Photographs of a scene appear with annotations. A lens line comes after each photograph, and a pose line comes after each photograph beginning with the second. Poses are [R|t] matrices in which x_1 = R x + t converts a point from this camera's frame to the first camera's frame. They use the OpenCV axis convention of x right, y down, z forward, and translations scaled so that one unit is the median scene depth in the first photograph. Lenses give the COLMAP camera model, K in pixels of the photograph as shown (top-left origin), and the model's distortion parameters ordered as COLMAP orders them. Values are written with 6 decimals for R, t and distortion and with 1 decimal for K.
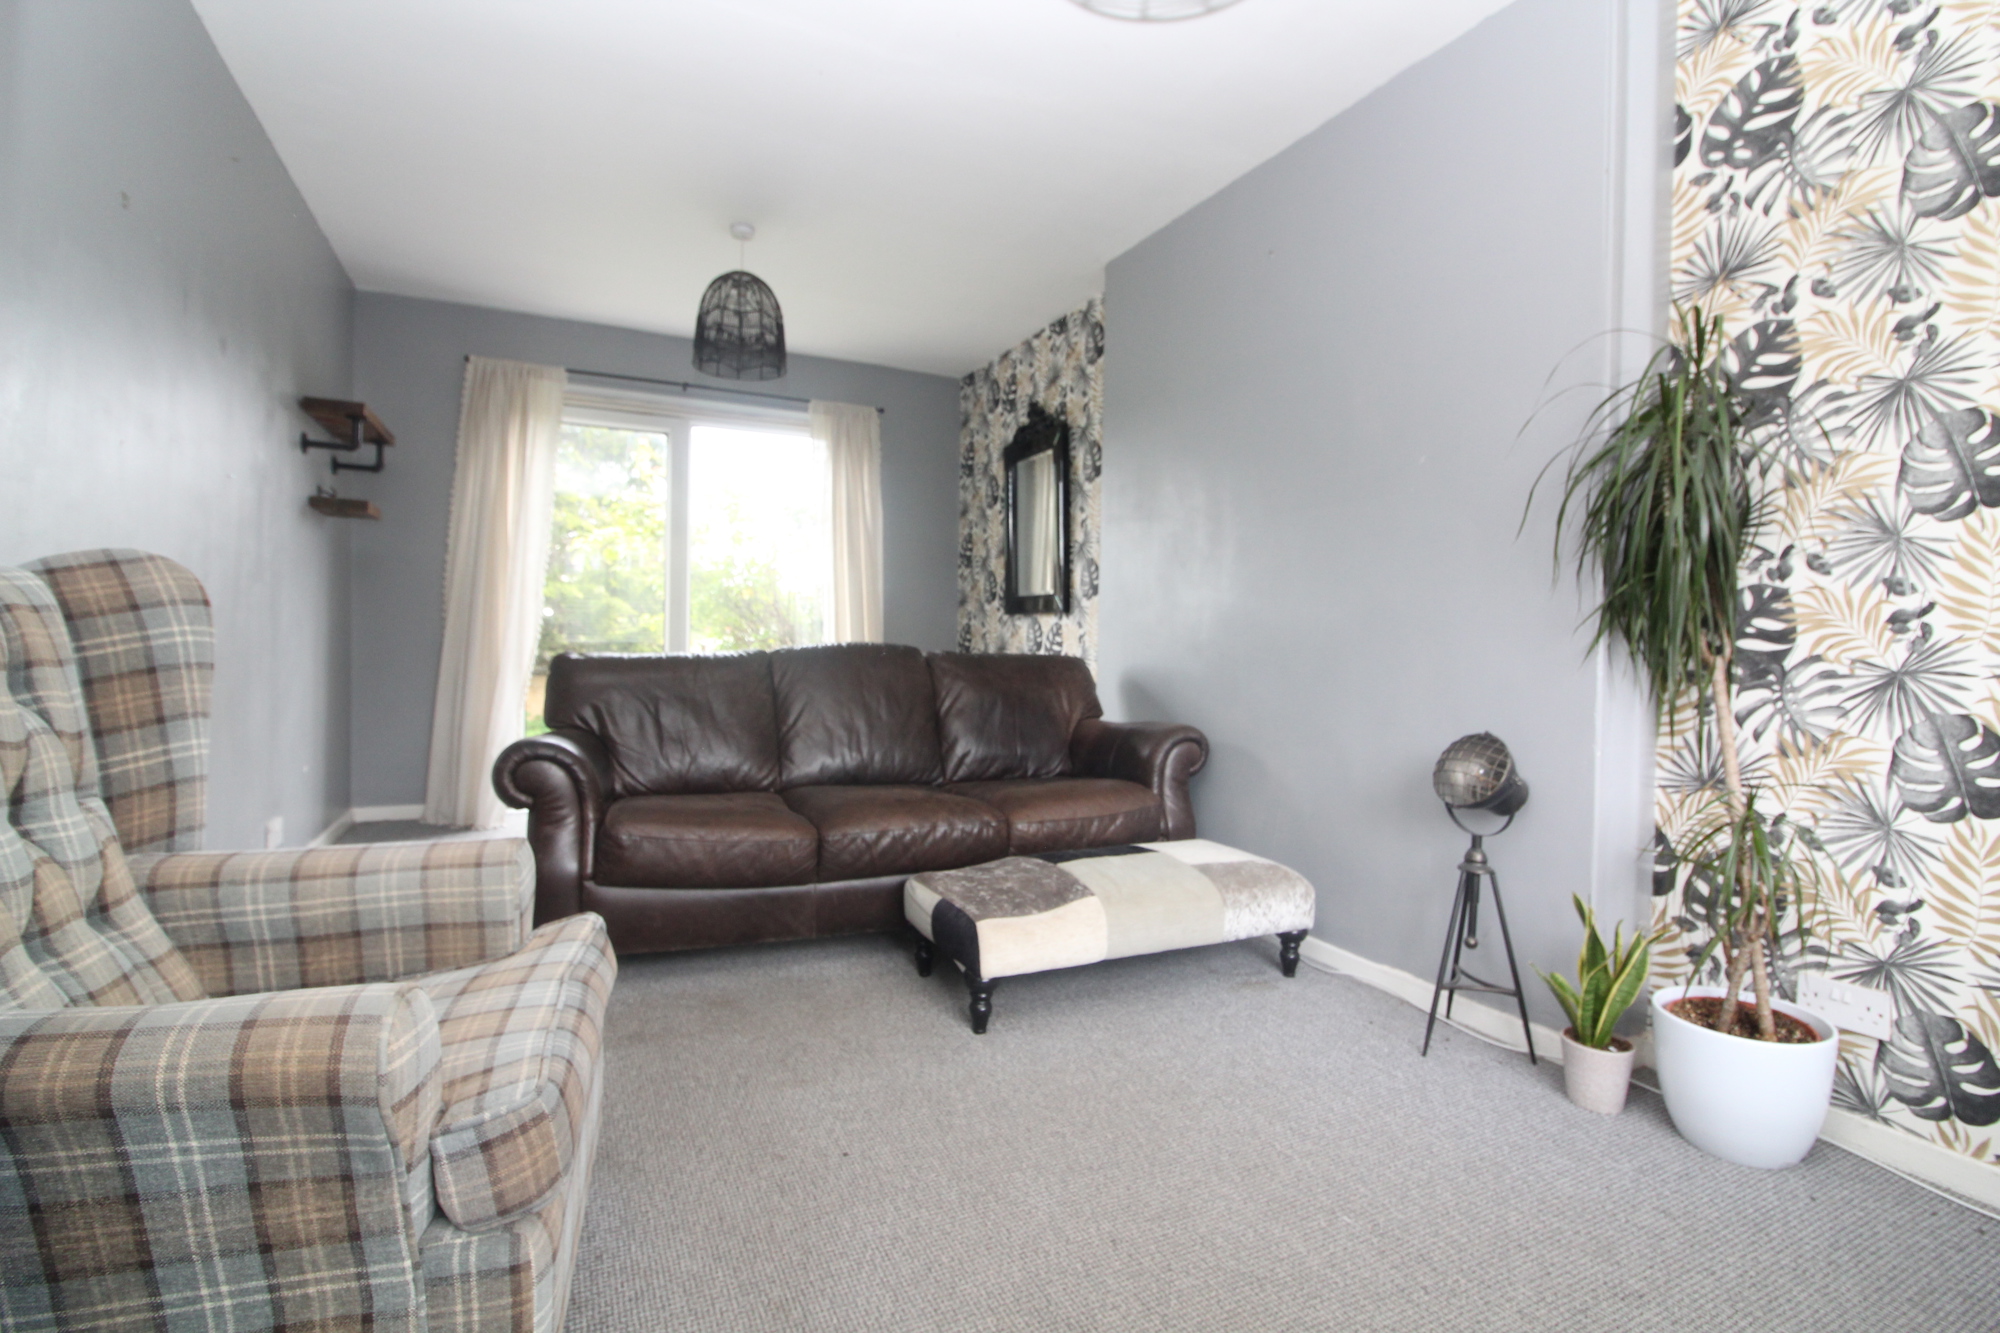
lens RADIAL K [[937.7, 0, 1006.3], [0, 937.7, 652.8], [0, 0, 1]] dist [-0.015220, -0.000823]
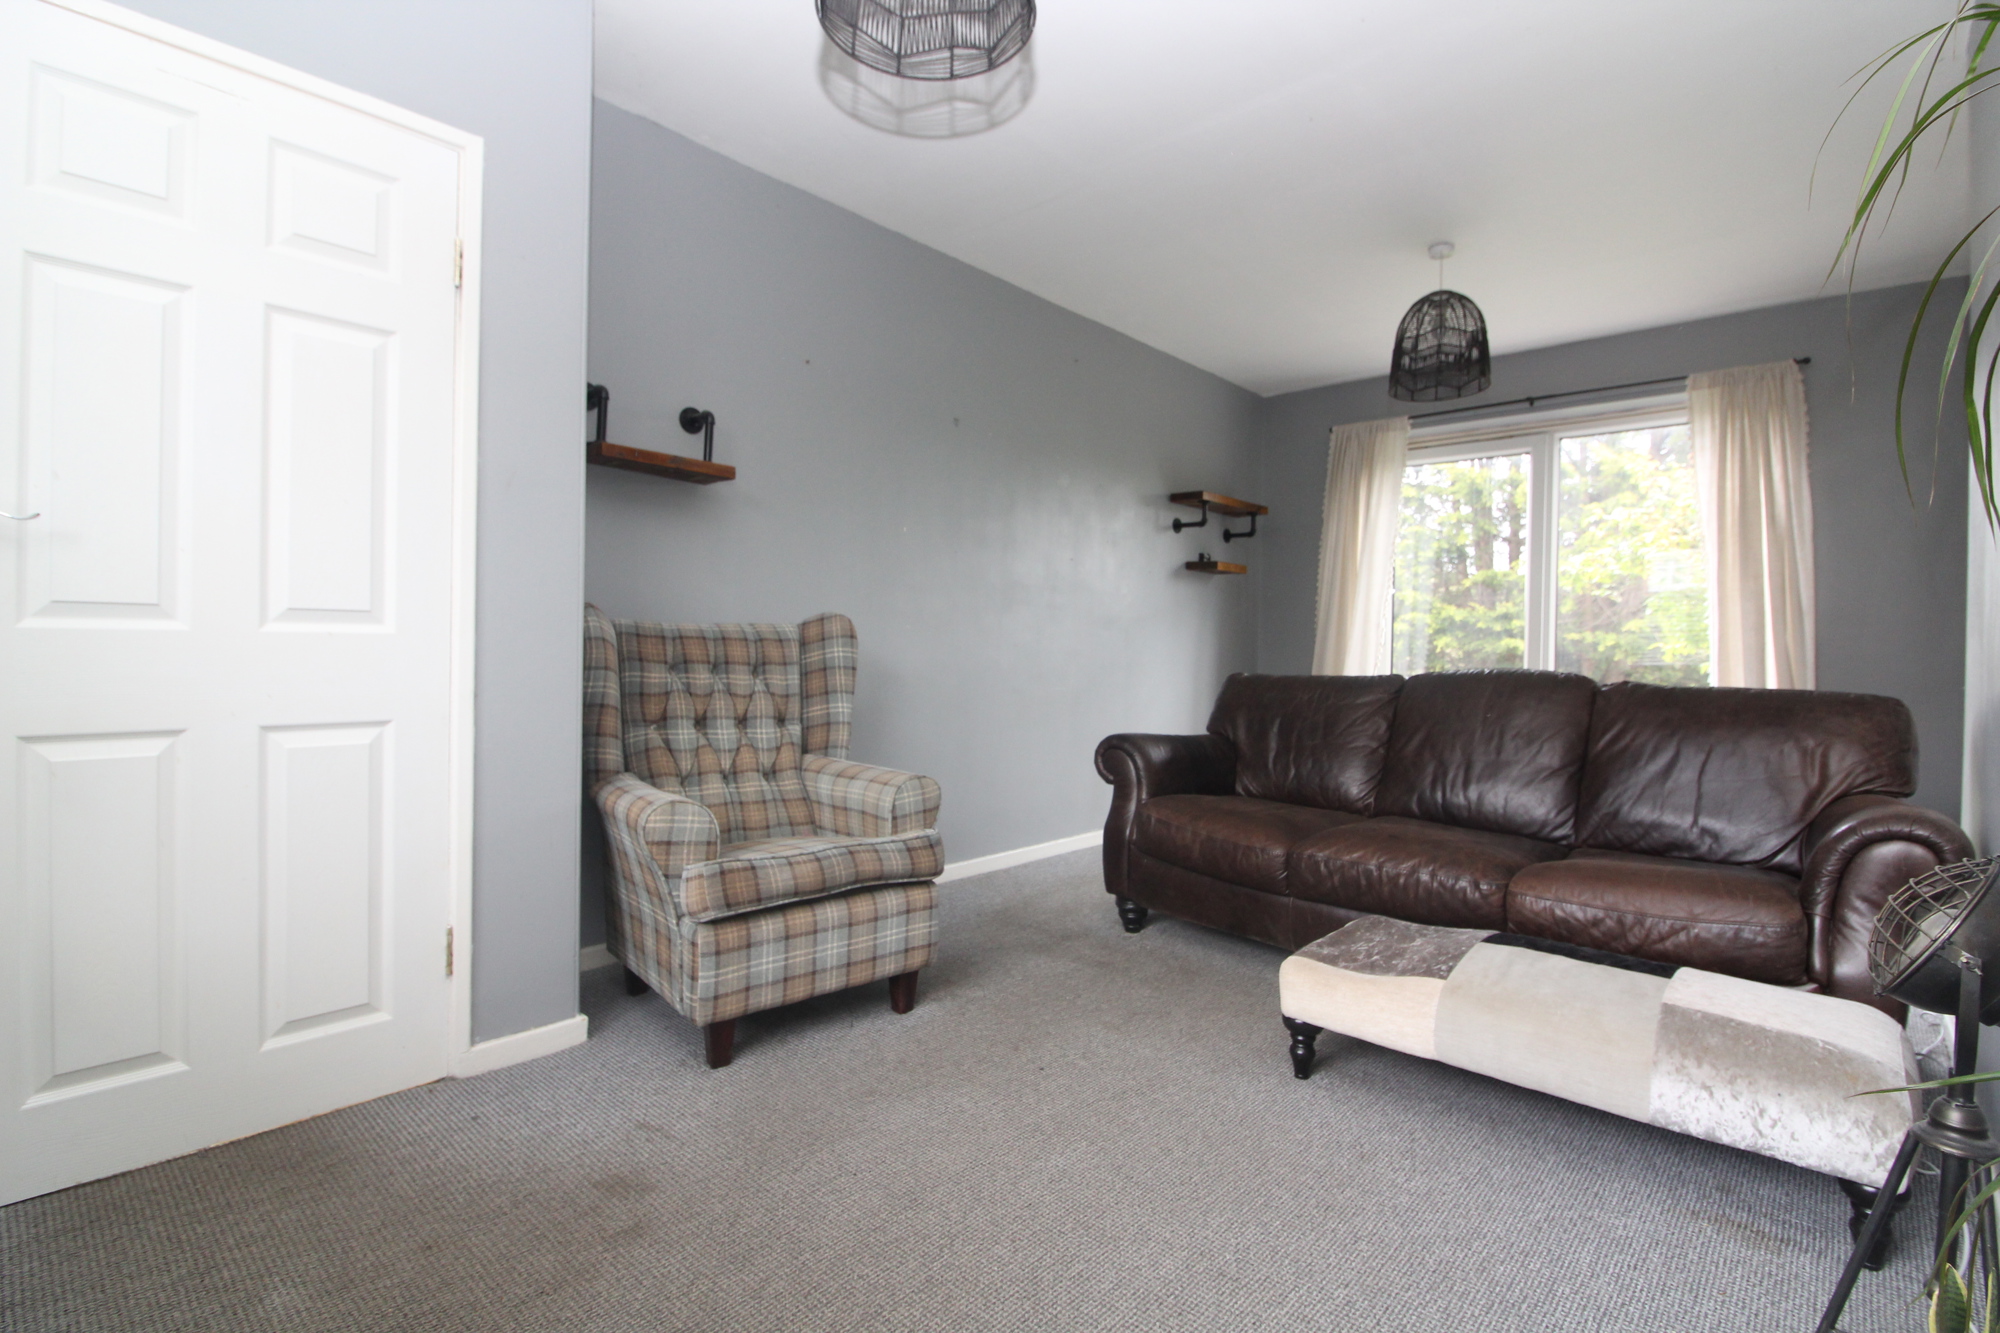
lens RADIAL K [[937.7, 0, 1006.3], [0, 937.7, 652.8], [0, 0, 1]] dist [-0.015220, -0.000823]
pose [[0.361737, -0.008534, -0.932241, 0.502272], [-0.028108, 0.999404, -0.020055, 0.005263], [0.931856, 0.033458, 0.361281, 0.251363]]
